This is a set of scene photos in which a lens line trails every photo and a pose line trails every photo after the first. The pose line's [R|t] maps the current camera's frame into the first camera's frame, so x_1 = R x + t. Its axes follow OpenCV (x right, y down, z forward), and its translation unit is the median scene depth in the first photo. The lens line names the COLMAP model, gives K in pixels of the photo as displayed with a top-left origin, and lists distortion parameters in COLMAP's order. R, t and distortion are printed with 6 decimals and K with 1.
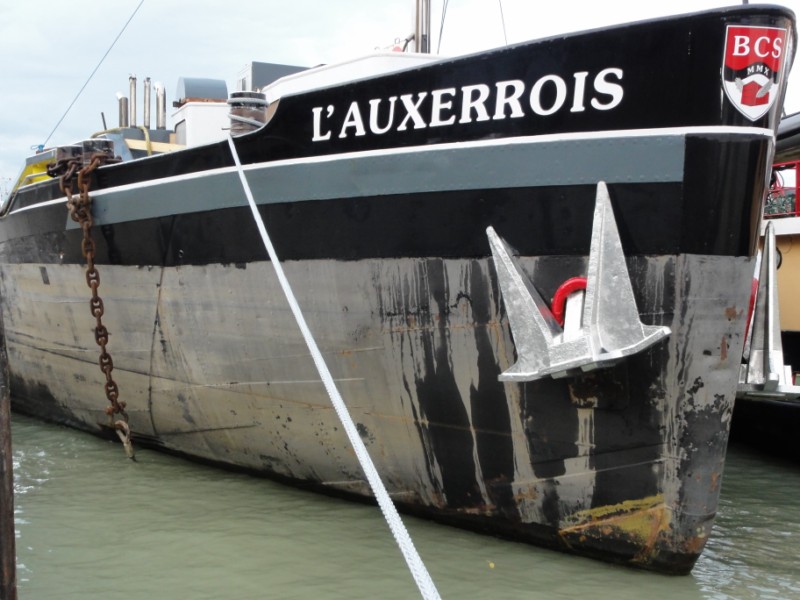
lens RADIAL K [[1186.2, 0, 400.2], [0, 1186.2, 300.8], [0, 0, 1]] dist [0.068772, 0.000000]
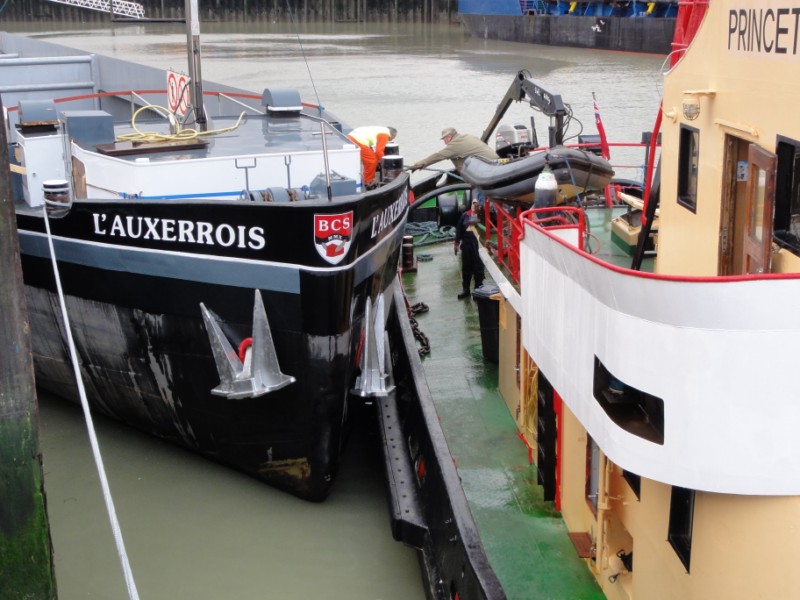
lens RADIAL K [[1070.0, 0, 398.8], [0, 1070.0, 300.3], [0, 0, 1]] dist [0.010517, 0.000000]
pose [[0.995477, -0.030687, 0.089911, 0.219640], [0.013593, 0.982666, 0.184884, -0.343325], [-0.094026, -0.182826, 0.978639, -0.482135]]
